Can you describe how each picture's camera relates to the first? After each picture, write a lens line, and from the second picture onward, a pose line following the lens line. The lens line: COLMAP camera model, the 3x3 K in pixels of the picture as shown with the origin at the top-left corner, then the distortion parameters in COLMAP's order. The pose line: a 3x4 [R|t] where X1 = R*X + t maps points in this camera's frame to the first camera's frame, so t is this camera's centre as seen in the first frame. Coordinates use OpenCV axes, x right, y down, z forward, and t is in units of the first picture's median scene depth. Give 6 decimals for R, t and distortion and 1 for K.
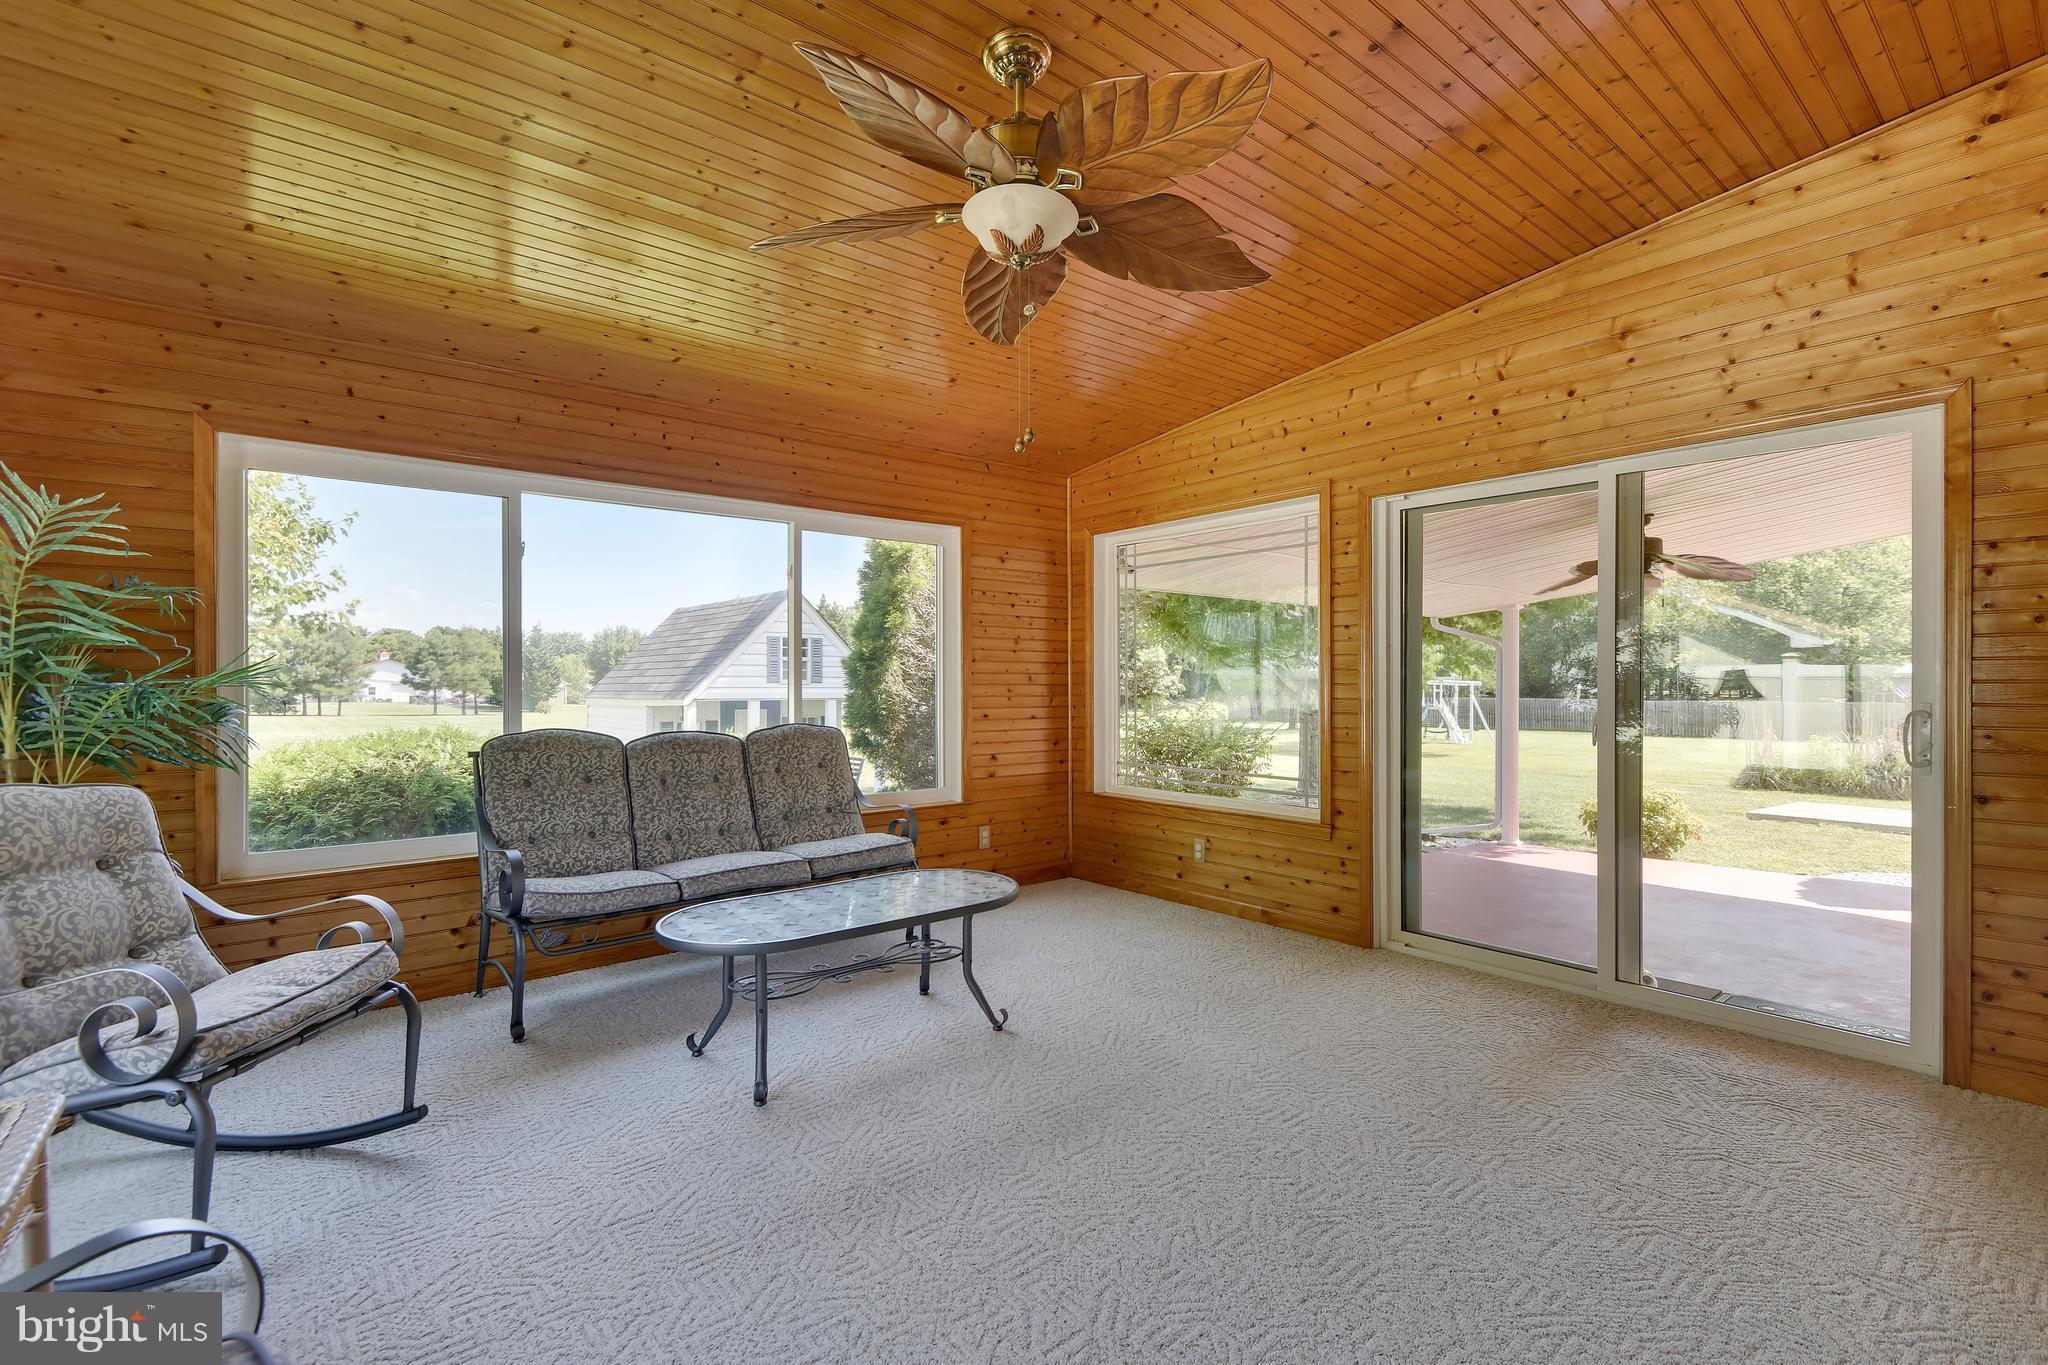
lens RADIAL K [[941.9, 0, 1034.1], [0, 941.9, 706.0], [0, 0, 1]] dist [0.011828, -0.000329]
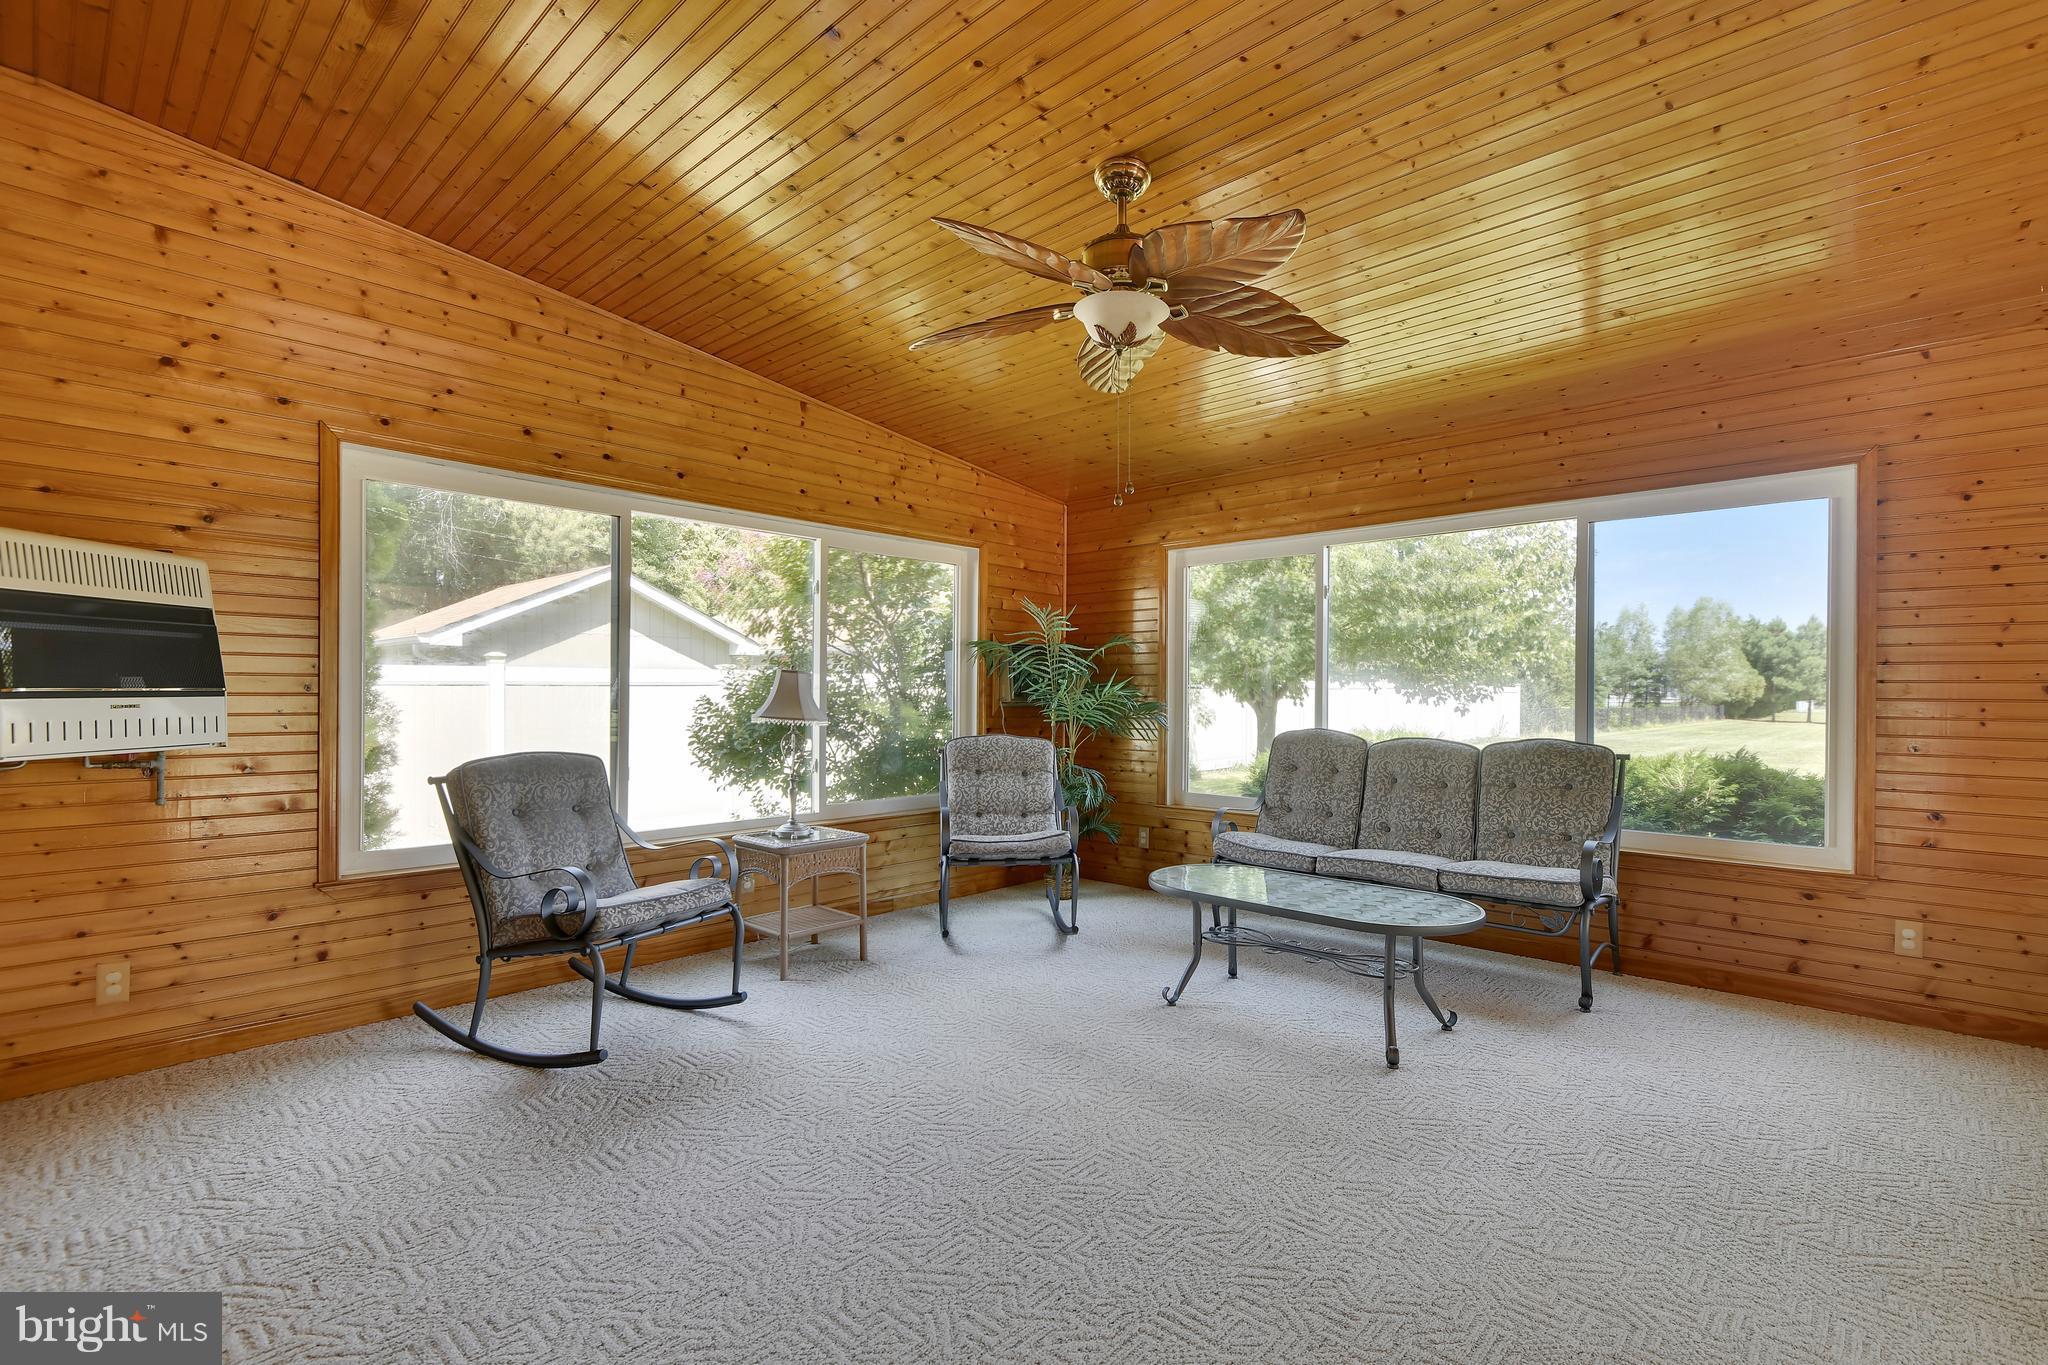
lens RADIAL K [[941.9, 0, 1034.1], [0, 941.9, 706.0], [0, 0, 1]] dist [0.011828, -0.000329]
pose [[0.121315, 0.007193, -0.992588, 0.639251], [-0.041977, 0.999116, 0.002110, 0.006633], [0.991726, 0.041410, 0.121510, 0.410572]]
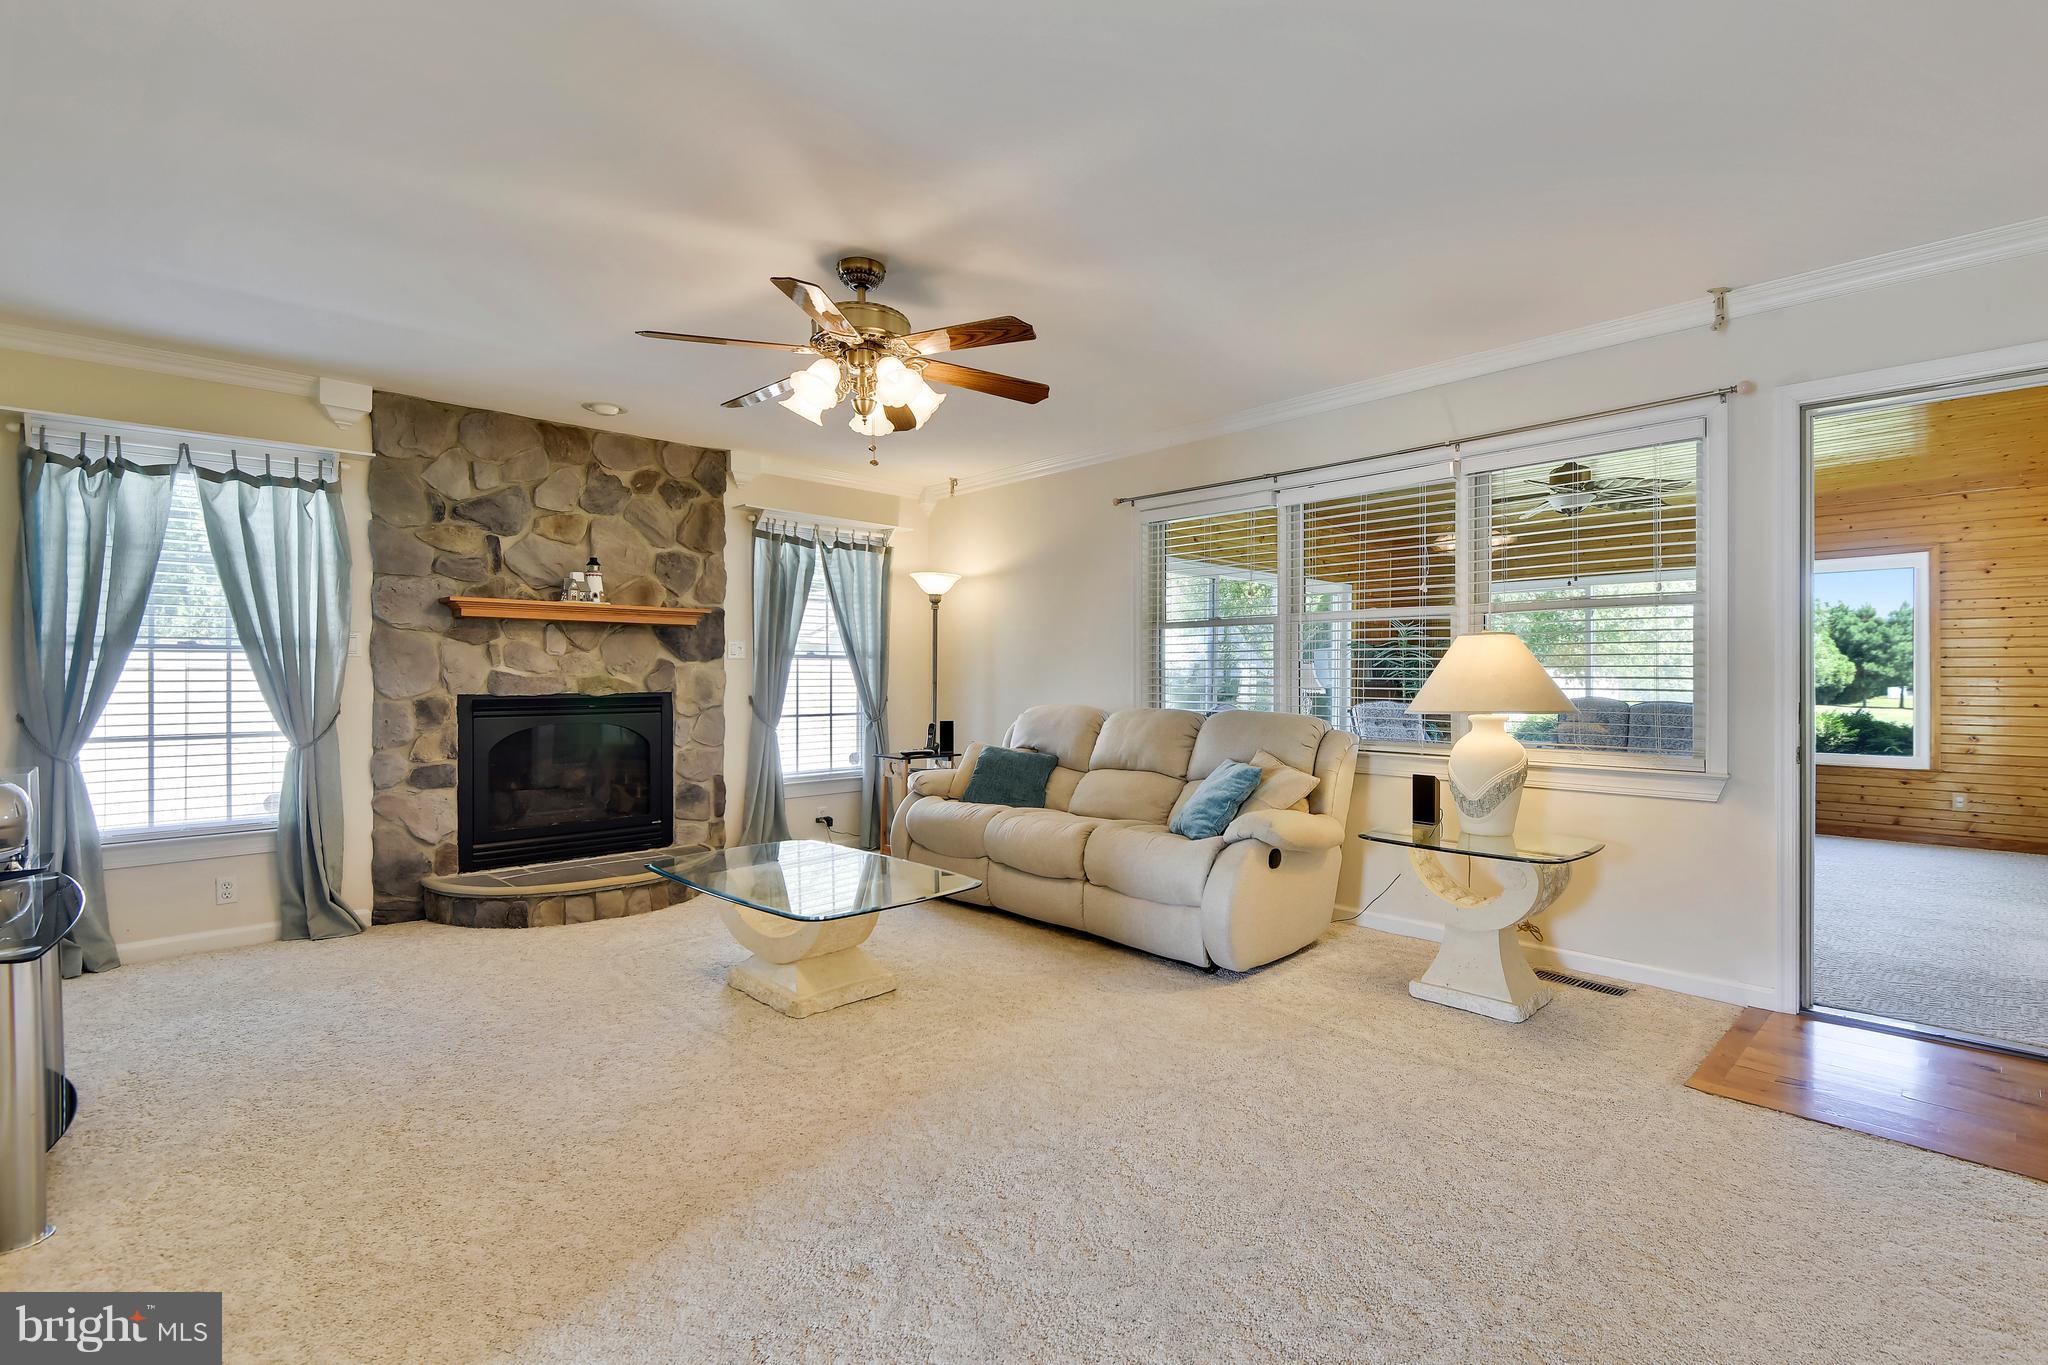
lens RADIAL K [[933.4, 0, 1024.0], [0, 933.4, 682.5], [0, 0, 1]] dist [0.000159, -0.000342]
pose [[0.051973, -0.004882, -0.998637, 1.346254], [-0.040864, 0.999140, -0.007012, 0.053148], [0.997812, 0.041173, 0.051729, -0.330520]]
